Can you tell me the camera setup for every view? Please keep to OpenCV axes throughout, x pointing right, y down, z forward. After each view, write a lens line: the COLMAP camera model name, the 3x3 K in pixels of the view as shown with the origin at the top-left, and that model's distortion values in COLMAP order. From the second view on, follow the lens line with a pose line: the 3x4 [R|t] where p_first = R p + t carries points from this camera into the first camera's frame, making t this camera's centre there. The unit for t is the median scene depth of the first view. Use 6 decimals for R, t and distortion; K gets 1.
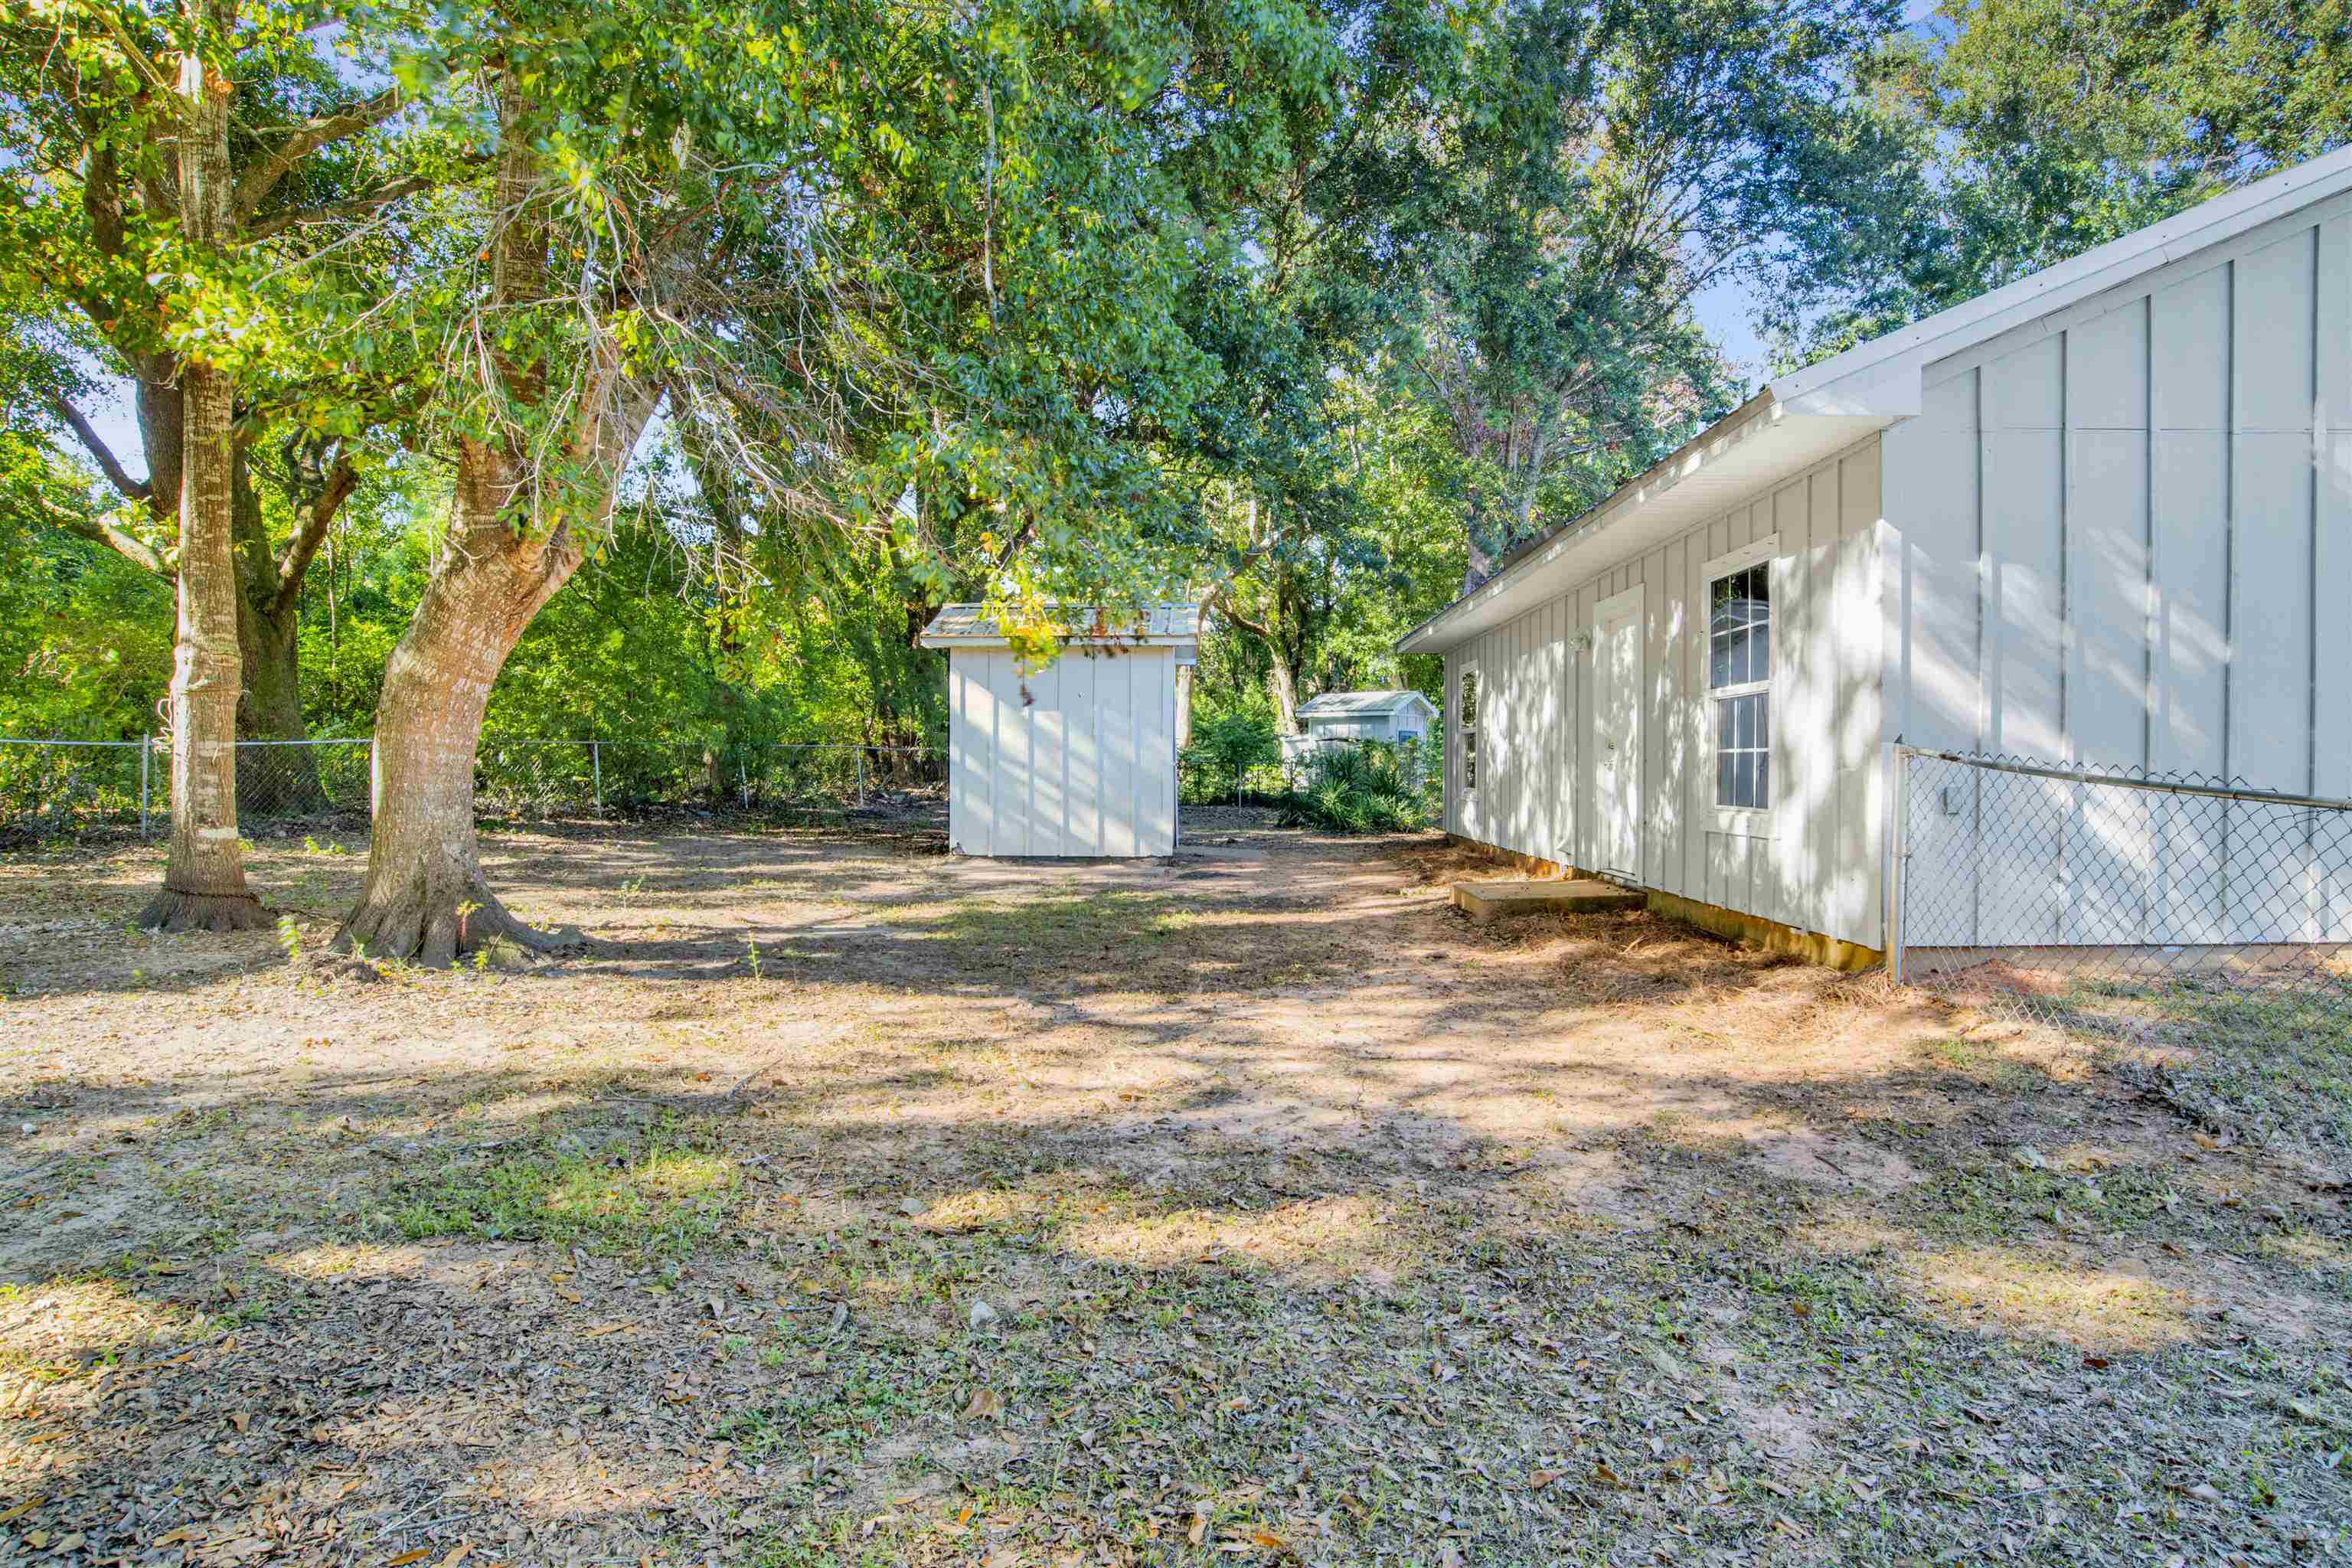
lens RADIAL K [[1211.9, 0, 1191.0], [0, 1211.9, 774.5], [0, 0, 1]] dist [-0.063166, 0.015859]
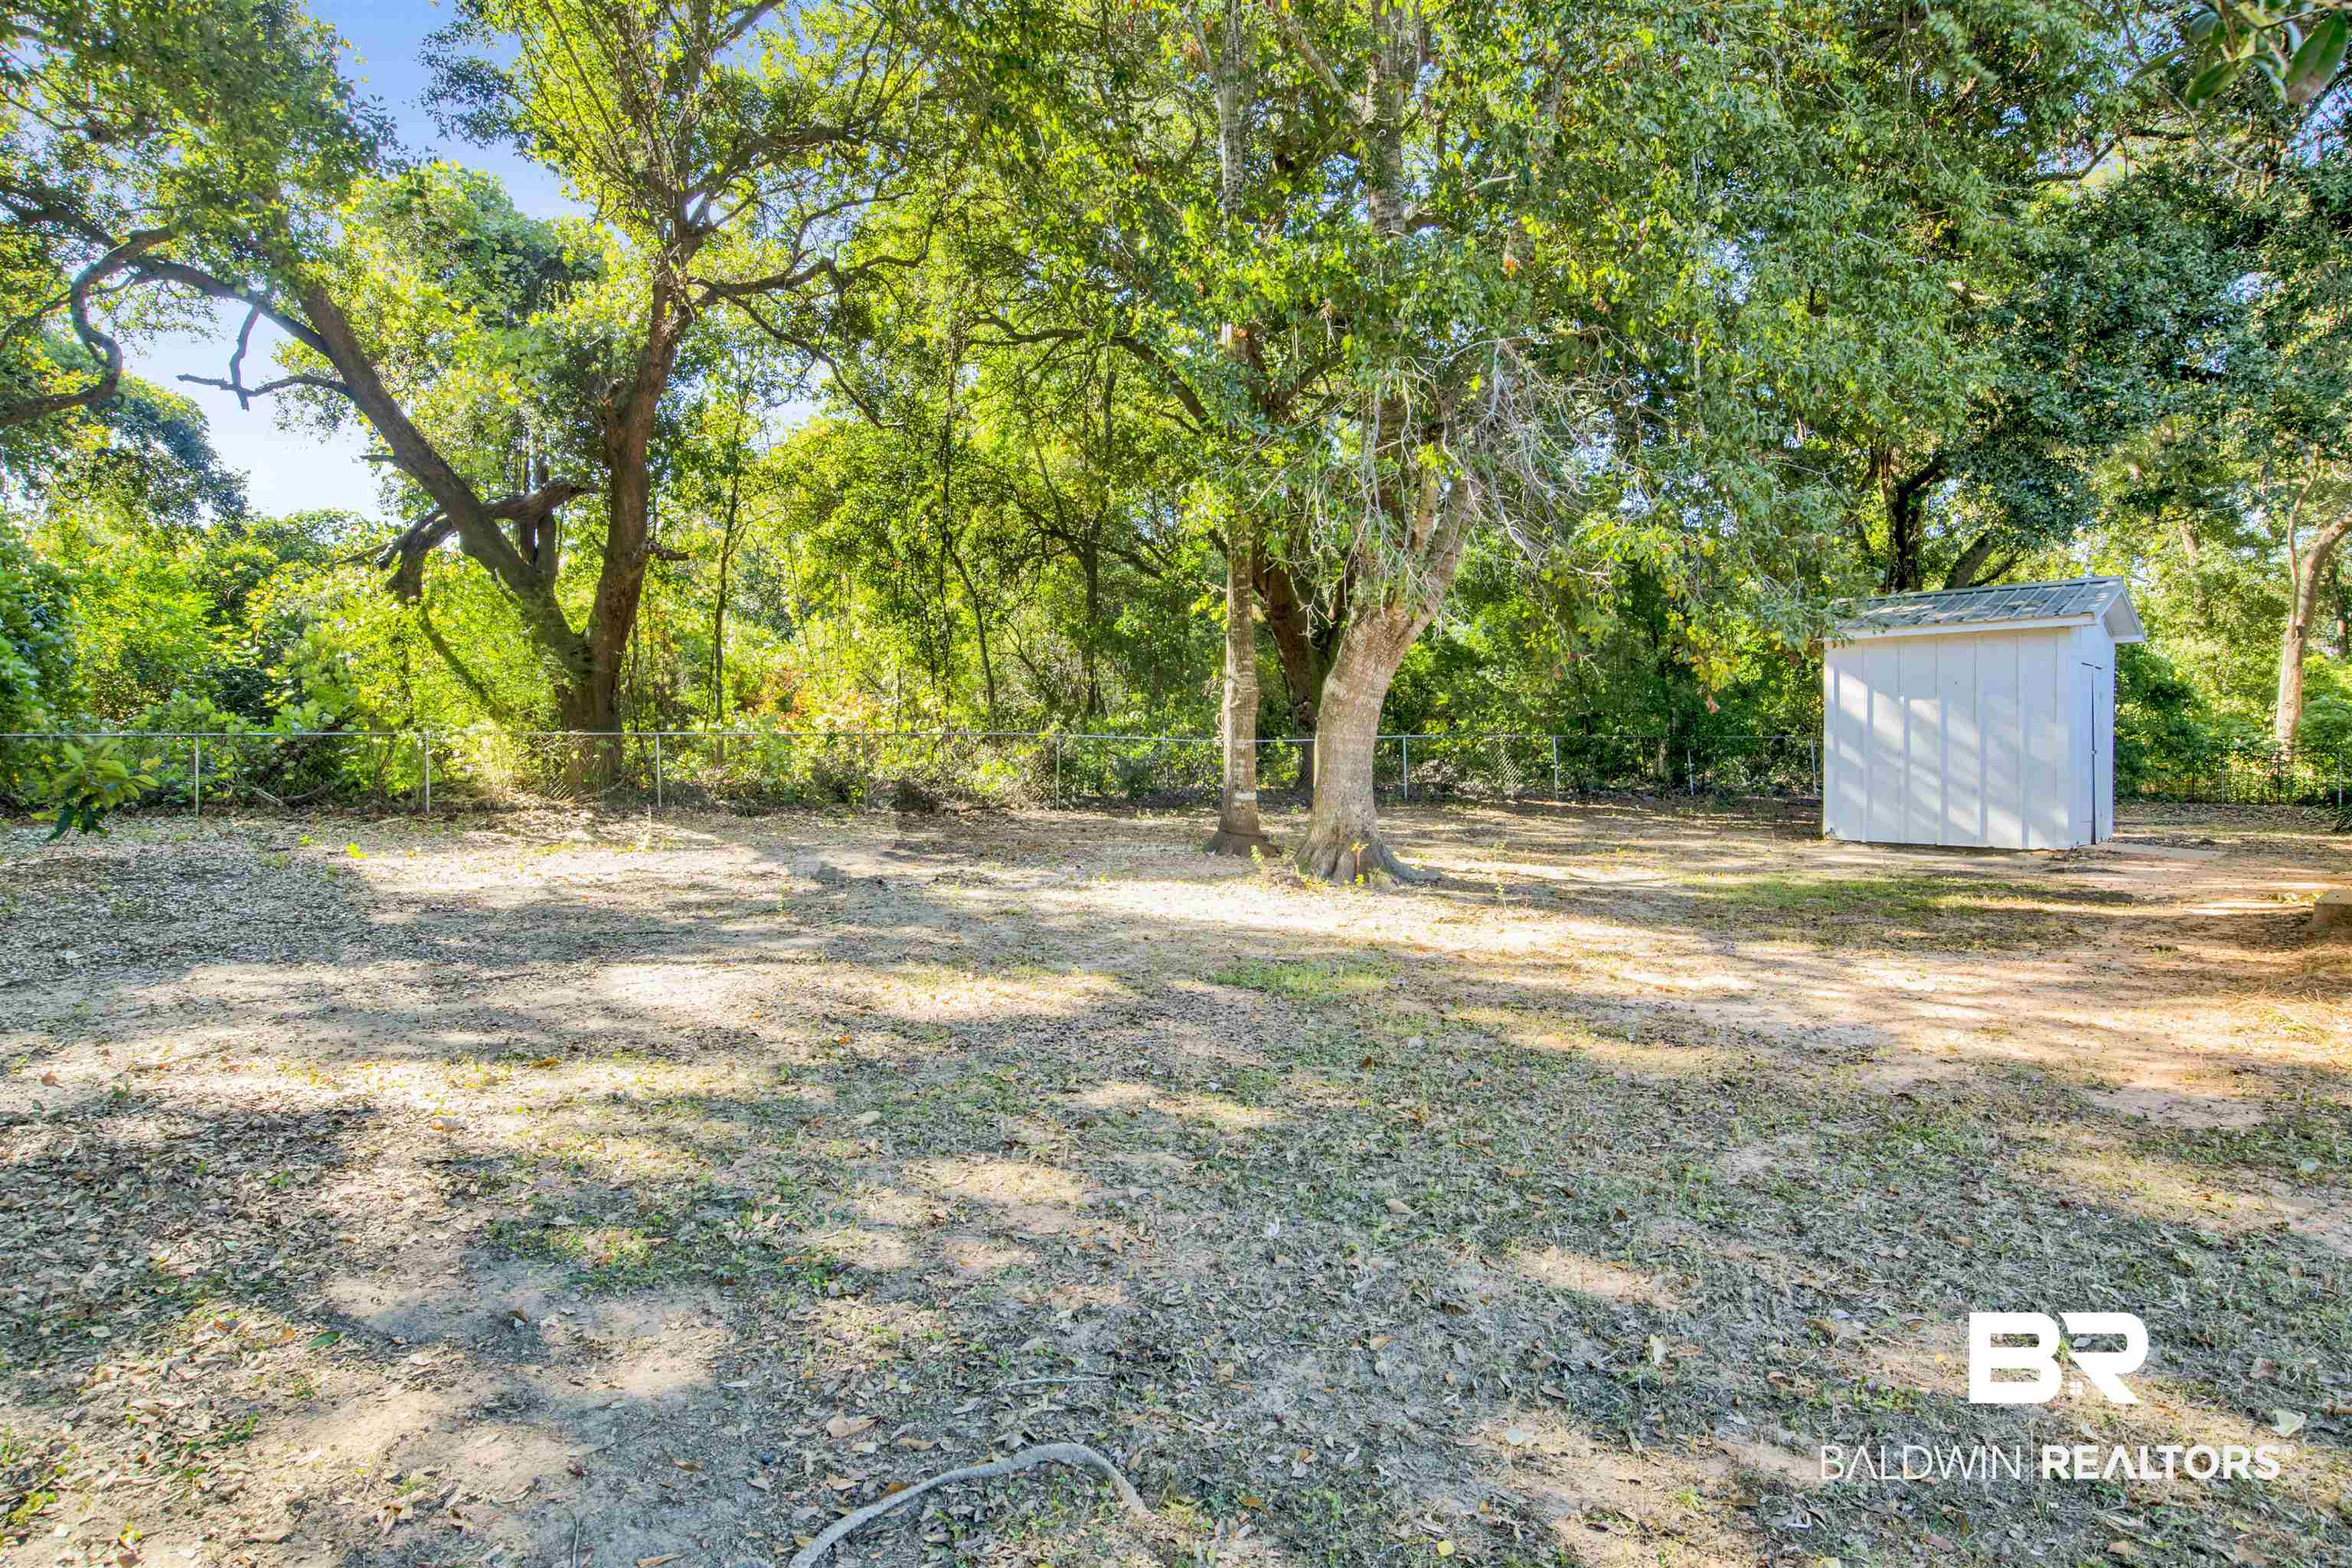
lens RADIAL K [[1211.9, 0, 1191.0], [0, 1211.9, 774.5], [0, 0, 1]] dist [-0.063166, 0.015859]
pose [[0.677948, 0.009682, -0.735046, 0.352284], [-0.003196, 0.999943, 0.010224, 0.003674], [0.735103, -0.004582, 0.677940, -0.193458]]
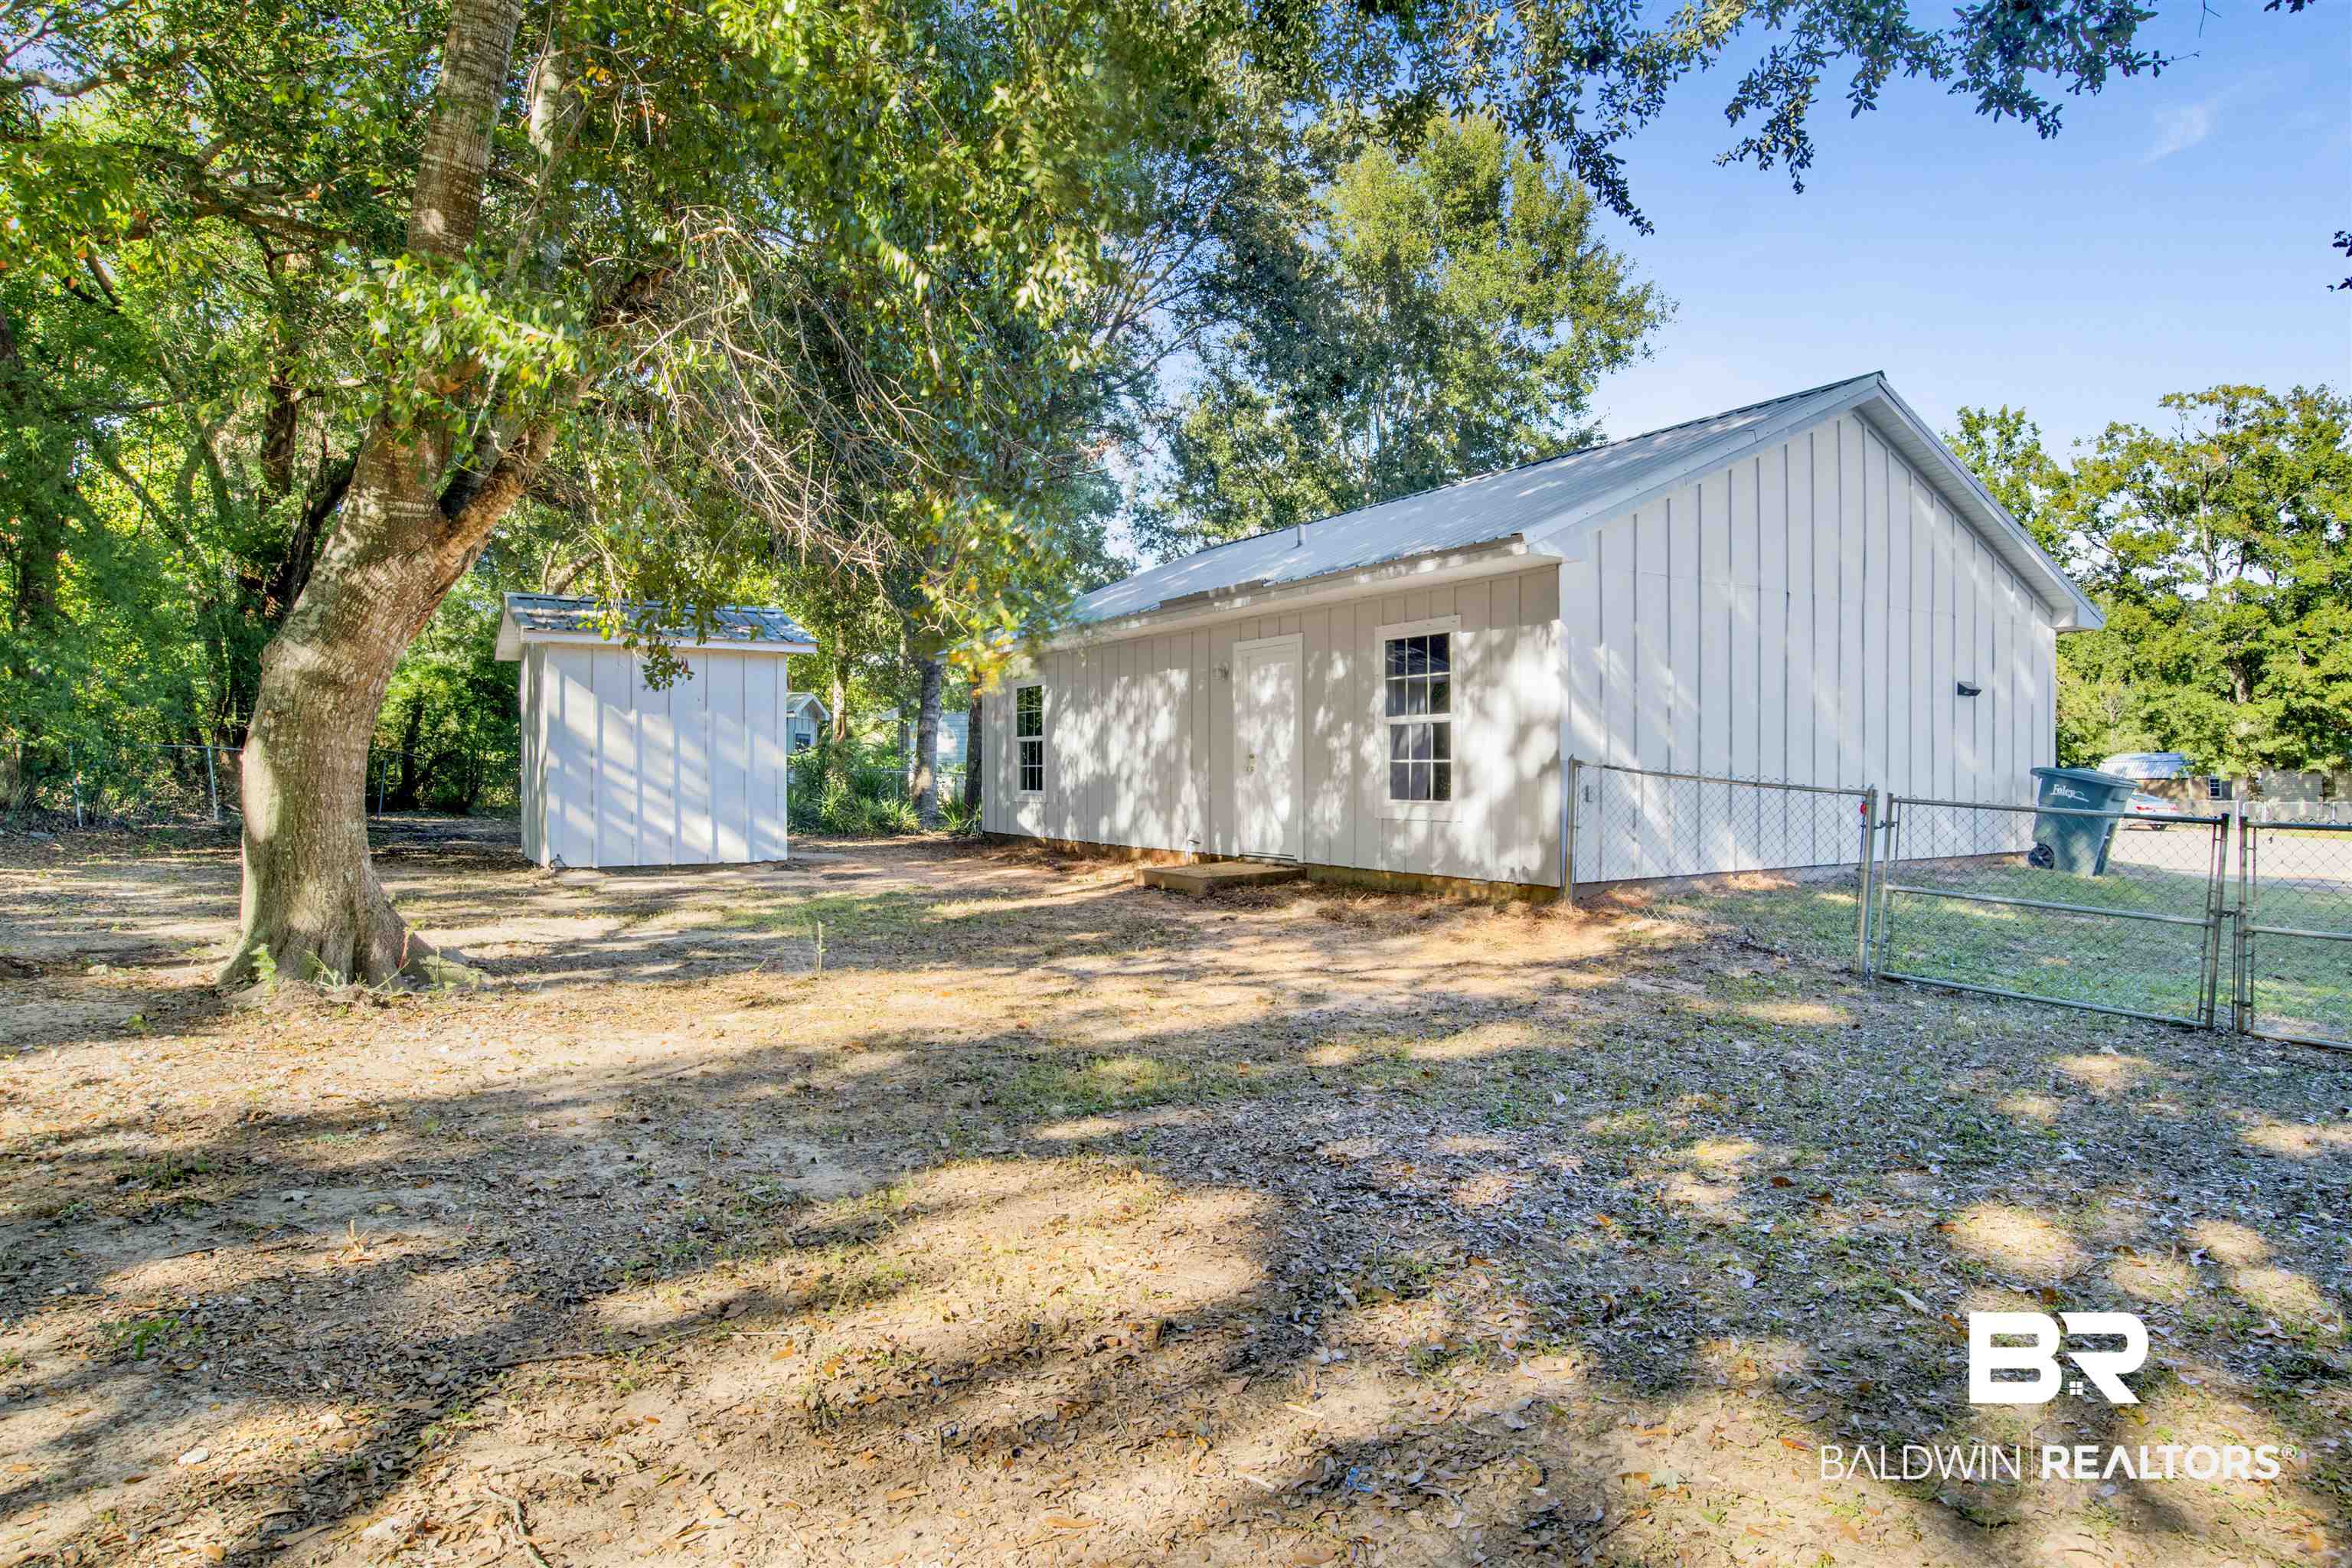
lens RADIAL K [[1299.3, 0, 1176.0], [0, 1299.3, 784.0], [0, 0, 1]] dist [-0.062769, -0.000428]
pose [[0.836980, -0.005977, 0.547201, -0.620356], [0.003489, 0.999978, 0.005587, -0.002712], [-0.547222, -0.002767, 0.836983, -0.150372]]
